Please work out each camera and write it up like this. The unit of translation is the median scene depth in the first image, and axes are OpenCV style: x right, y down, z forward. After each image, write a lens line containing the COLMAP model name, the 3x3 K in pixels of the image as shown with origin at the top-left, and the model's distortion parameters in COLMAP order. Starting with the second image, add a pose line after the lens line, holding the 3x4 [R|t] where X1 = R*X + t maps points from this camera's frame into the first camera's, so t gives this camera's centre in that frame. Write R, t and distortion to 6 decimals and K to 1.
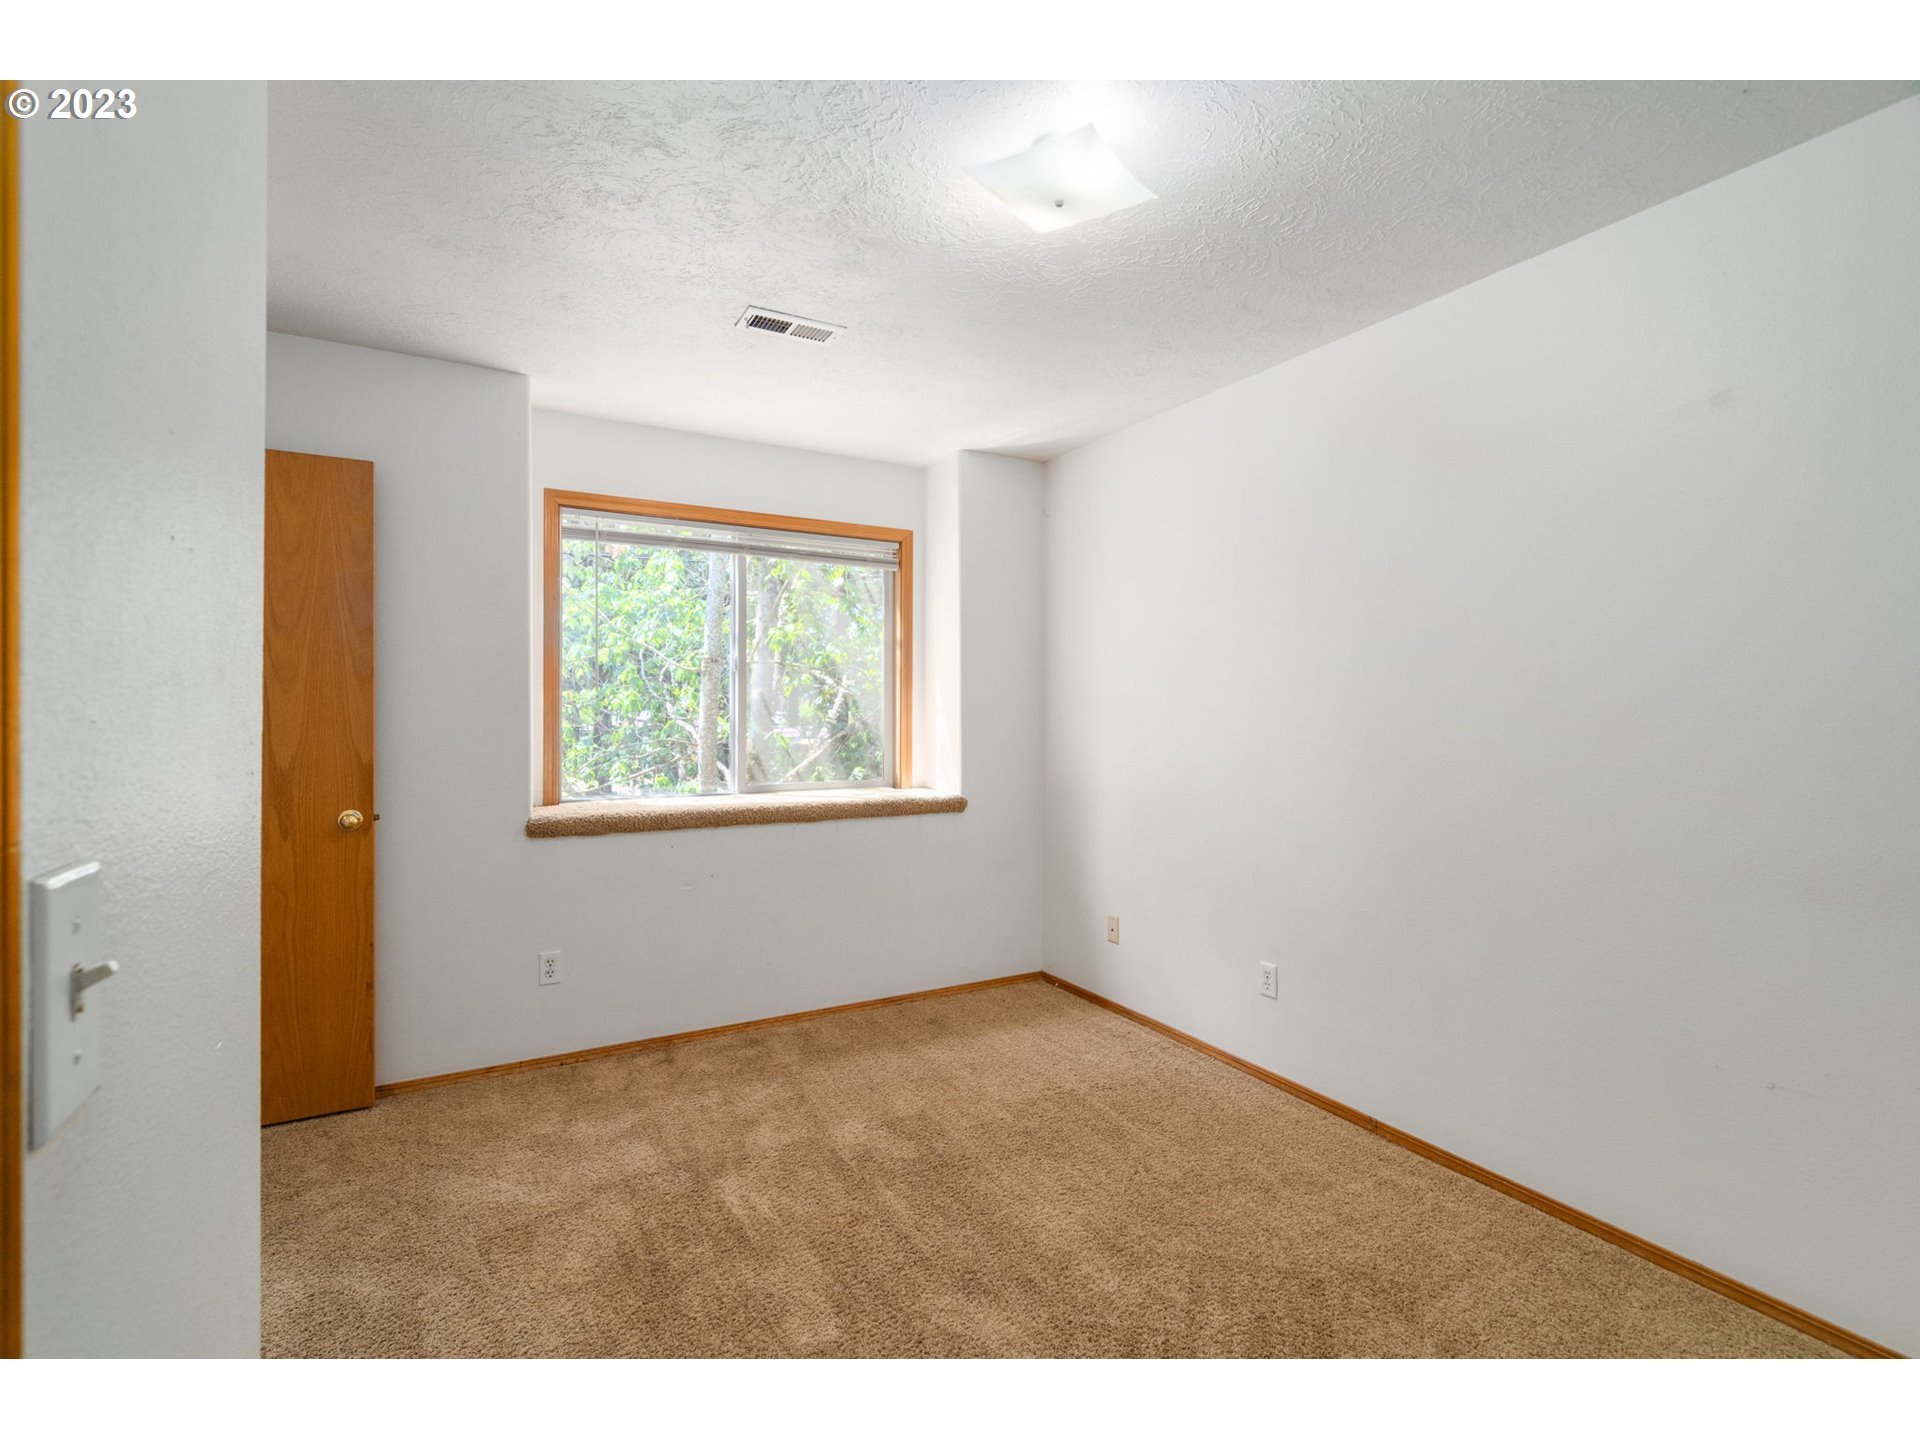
lens RADIAL K [[882.2, 0, 953.7], [0, 882.2, 729.9], [0, 0, 1]] dist [-0.001415, 0.000679]
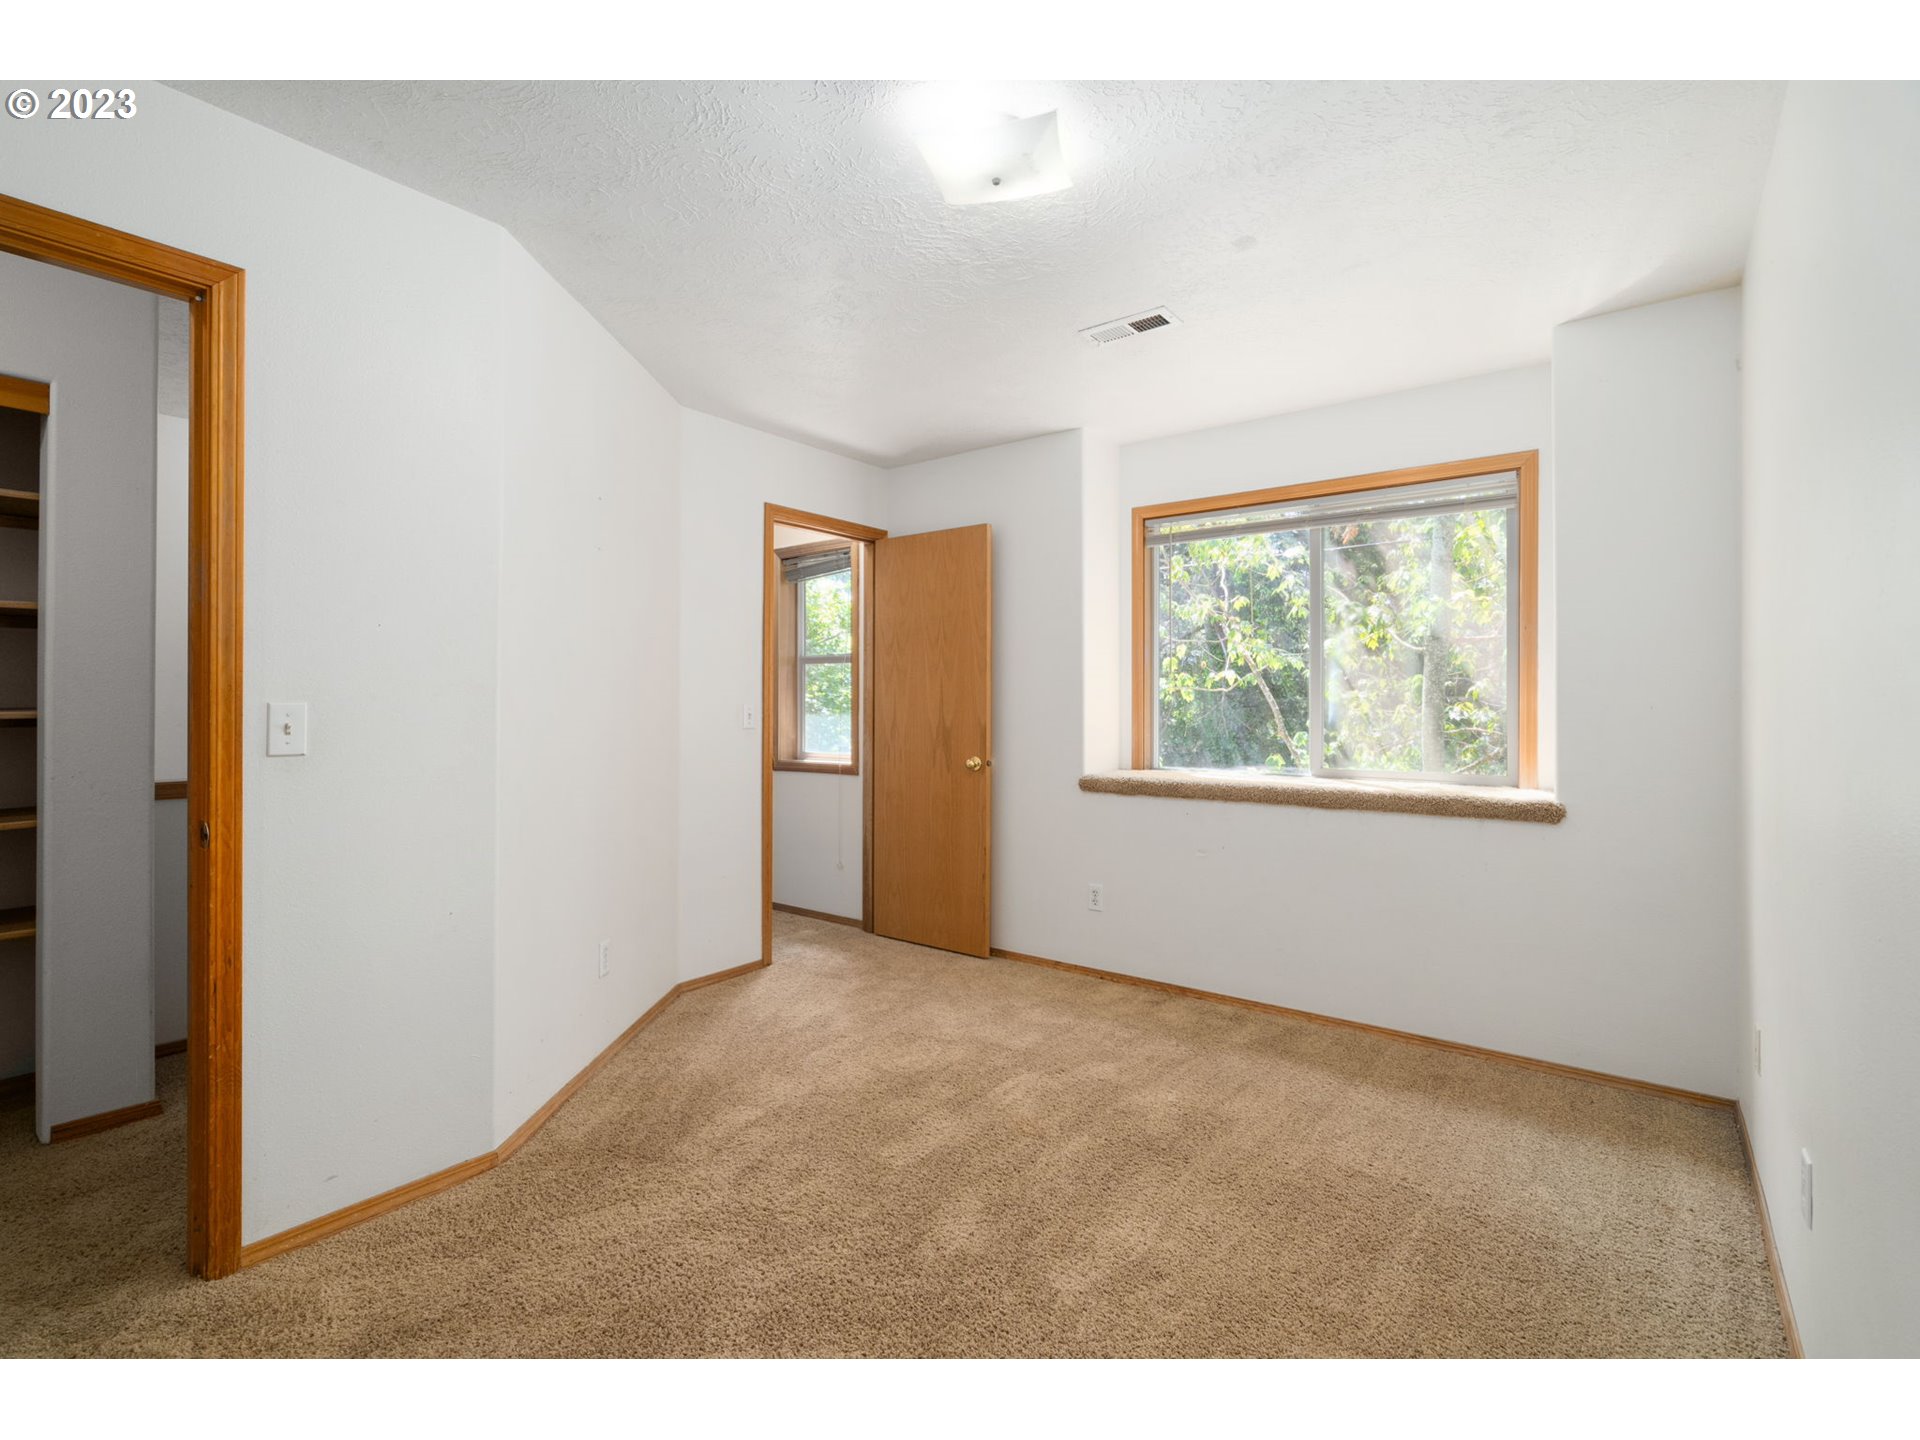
lens RADIAL K [[882.2, 0, 953.7], [0, 882.2, 729.9], [0, 0, 1]] dist [-0.001415, 0.000679]
pose [[0.392061, 0.021038, -0.919699, 0.589034], [-0.023823, 0.999635, 0.012711, 0.021838], [0.919631, 0.016927, 0.392419, 0.313757]]
